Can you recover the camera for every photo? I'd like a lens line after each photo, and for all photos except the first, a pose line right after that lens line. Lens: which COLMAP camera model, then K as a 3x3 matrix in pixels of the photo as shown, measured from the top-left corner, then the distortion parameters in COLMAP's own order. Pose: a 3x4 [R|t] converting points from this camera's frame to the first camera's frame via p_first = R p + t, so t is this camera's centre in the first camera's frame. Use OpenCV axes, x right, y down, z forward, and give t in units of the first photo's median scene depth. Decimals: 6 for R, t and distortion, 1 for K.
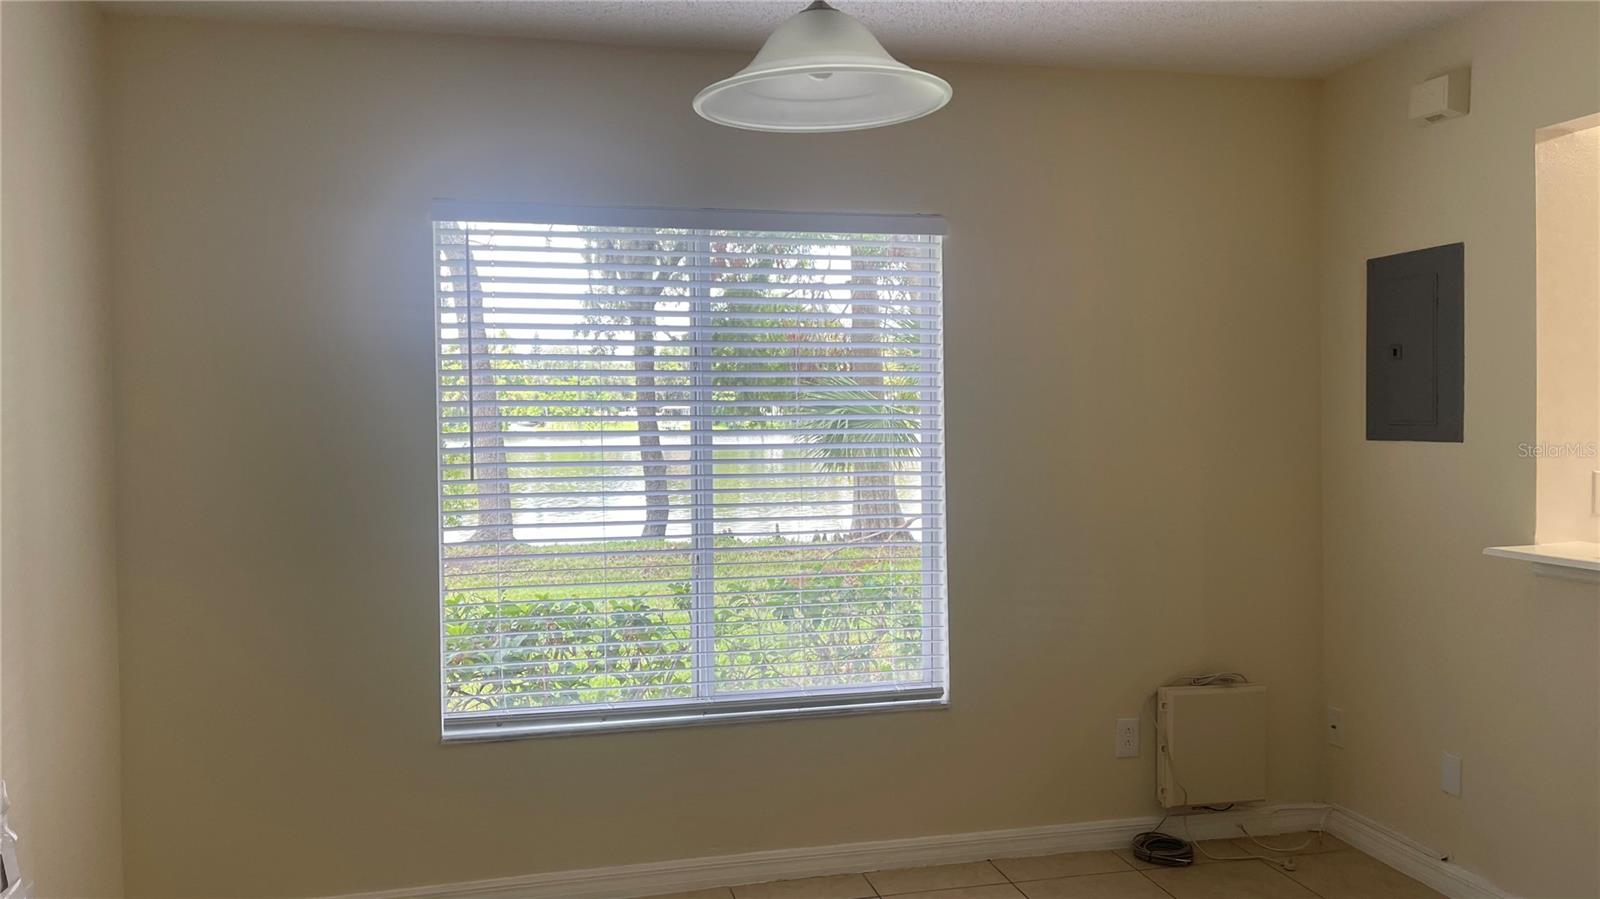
lens RADIAL K [[1157.1, 0, 794.1], [0, 1157.1, 447.8], [0, 0, 1]] dist [0.003132, -0.002317]
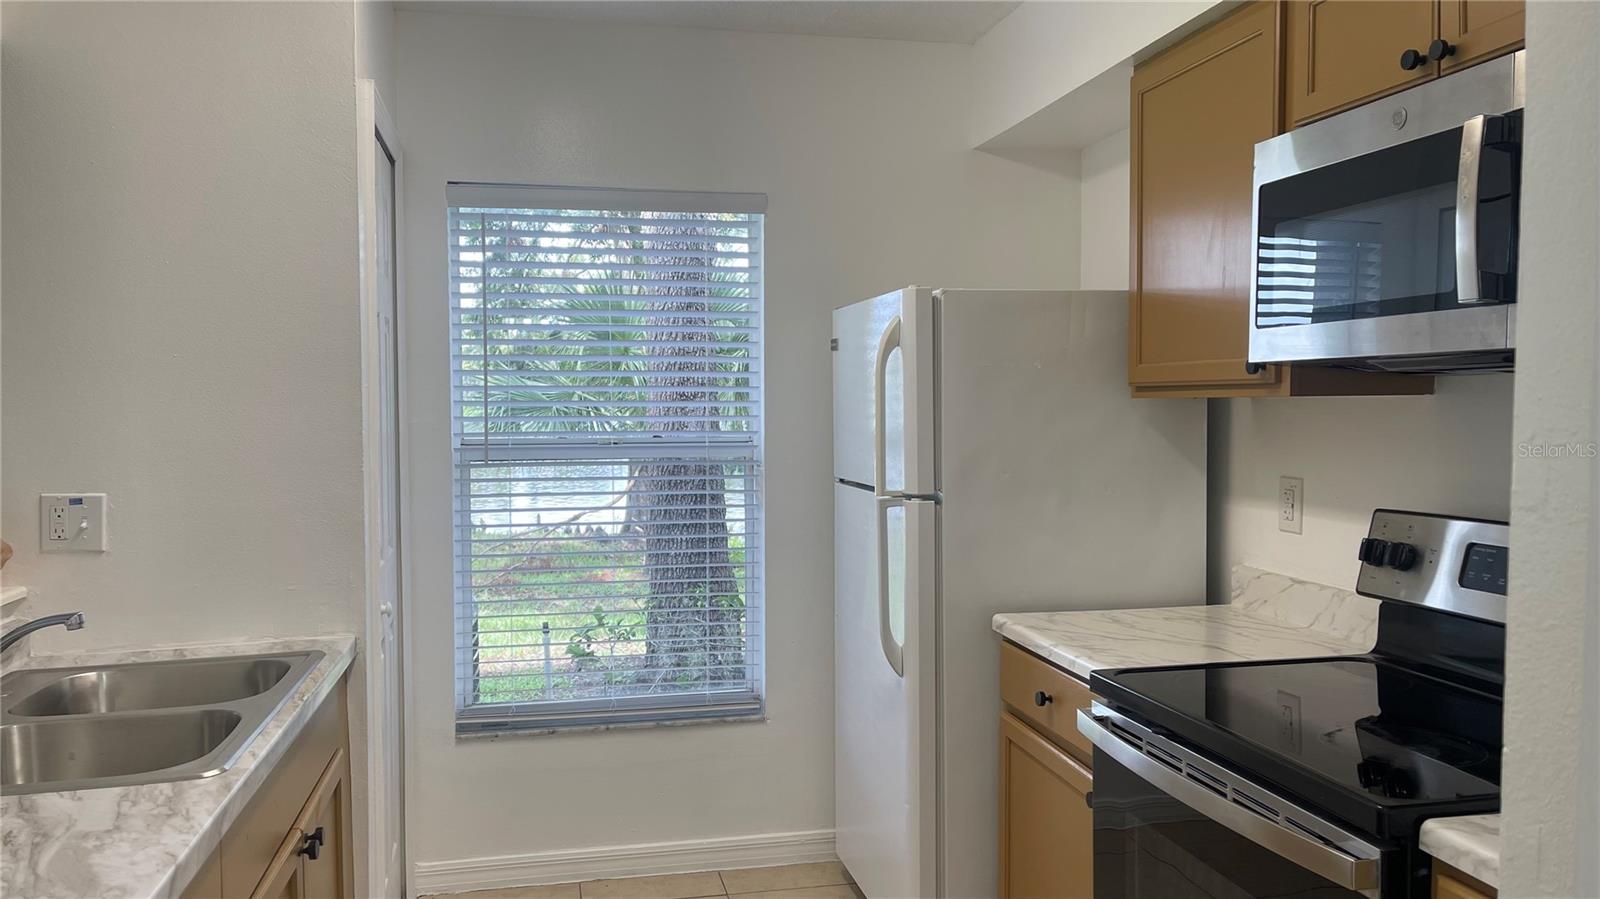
lens RADIAL K [[1157.1, 0, 798.7], [0, 1157.1, 457.9], [0, 0, 1]] dist [0.003132, -0.002317]
pose [[0.999959, 0.007084, -0.005593, 0.198291], [-0.006966, 0.999760, 0.020750, -0.002763], [0.005739, -0.020710, 0.999769, 0.044661]]
